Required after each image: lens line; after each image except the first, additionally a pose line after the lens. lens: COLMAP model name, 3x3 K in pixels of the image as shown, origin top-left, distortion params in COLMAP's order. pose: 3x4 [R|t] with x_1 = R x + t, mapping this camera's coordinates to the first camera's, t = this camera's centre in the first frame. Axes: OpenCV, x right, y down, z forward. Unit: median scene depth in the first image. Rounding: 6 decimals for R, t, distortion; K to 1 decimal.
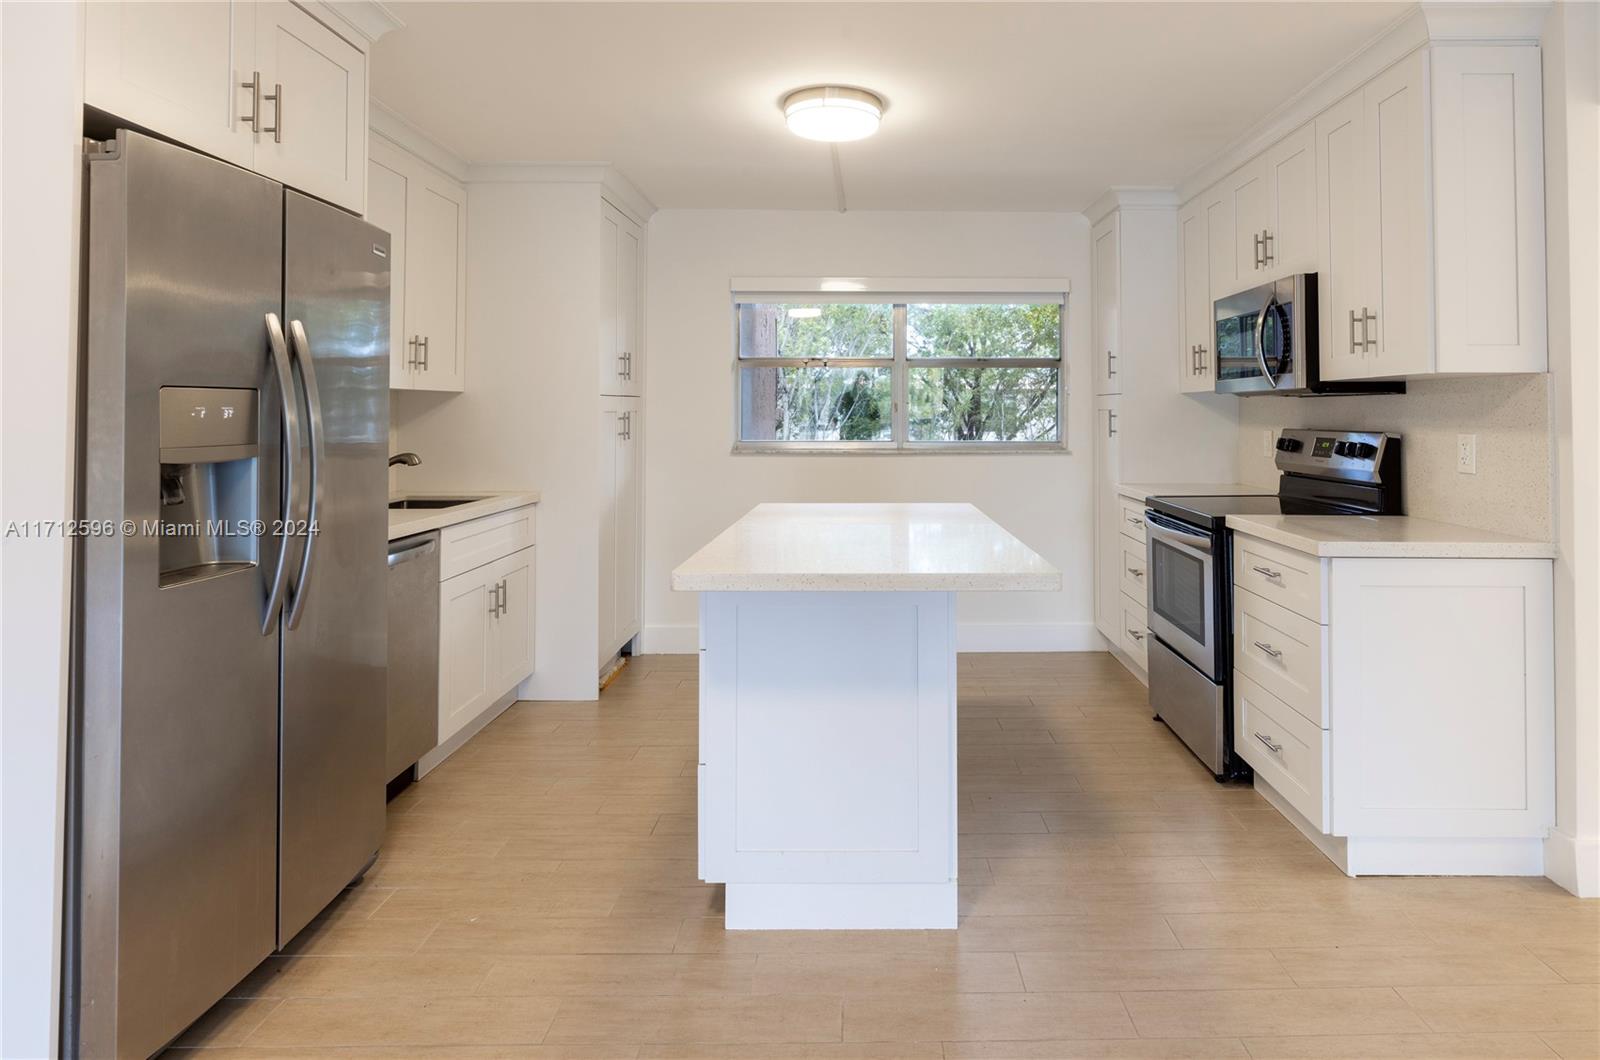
lens RADIAL K [[969.4, 0, 866.9], [0, 969.4, 390.8], [0, 0, 1]] dist [0.007271, 0.002706]
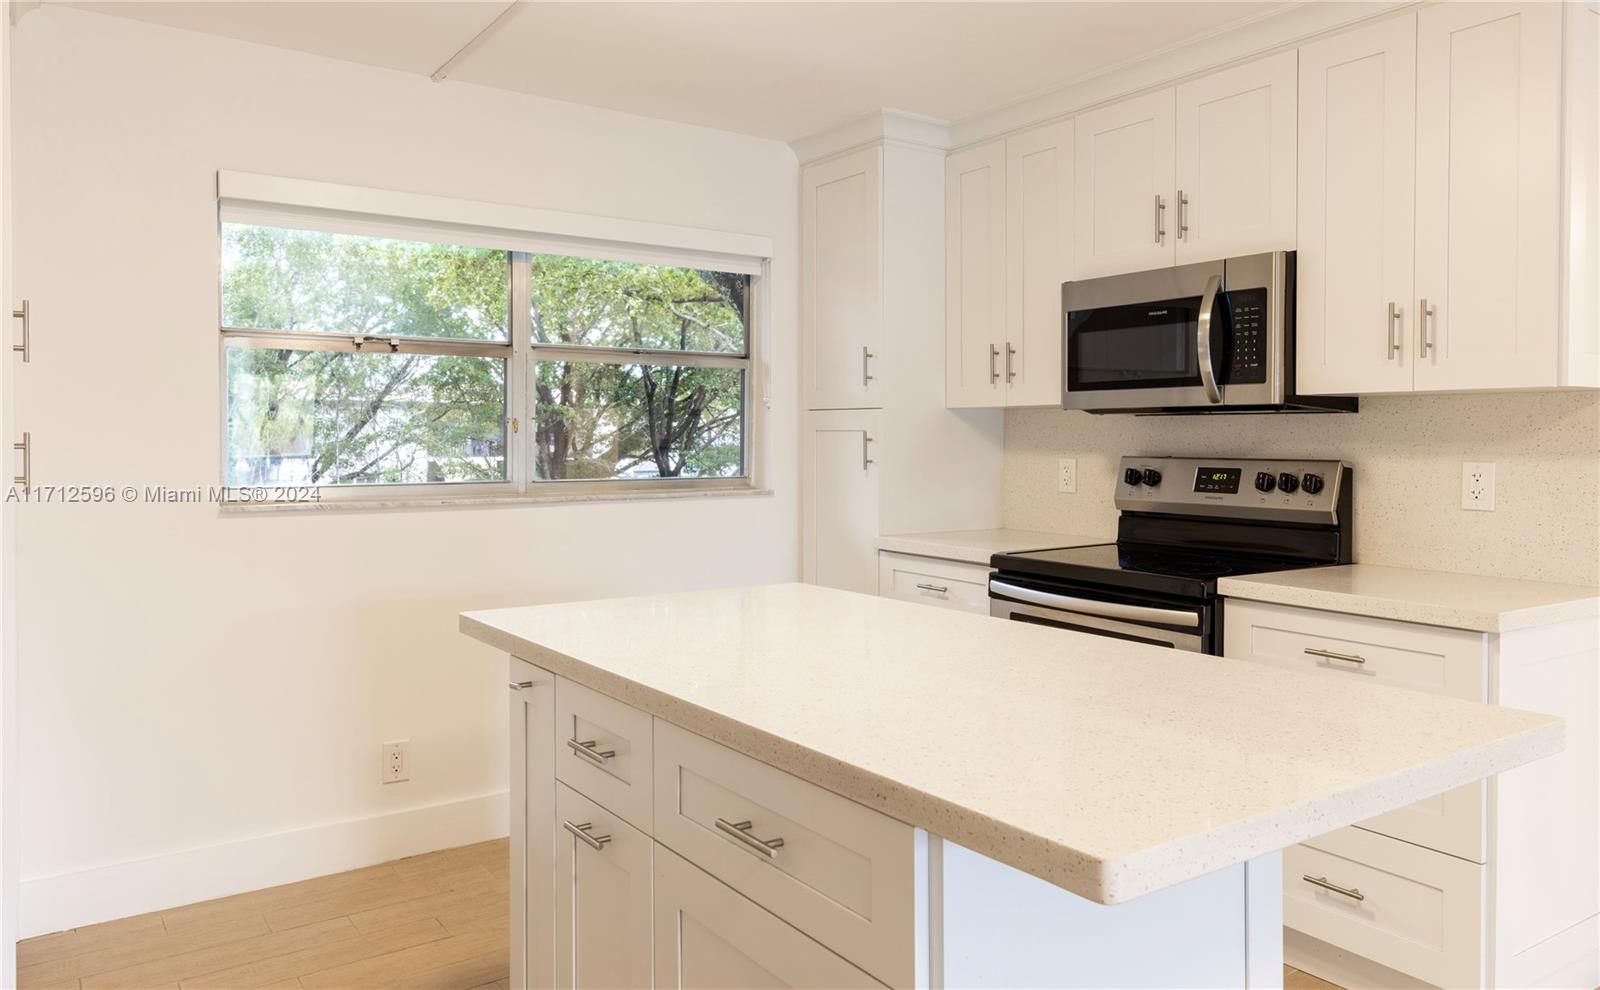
lens RADIAL K [[1154.2, 0, 796.7], [0, 1154.2, 450.4], [0, 0, 1]] dist [-0.002649, -0.000247]
pose [[0.807035, -0.003462, 0.590494, -0.350679], [-0.017850, 0.999383, 0.030255, 0.012358], [-0.590234, -0.034957, 0.806475, 0.454523]]
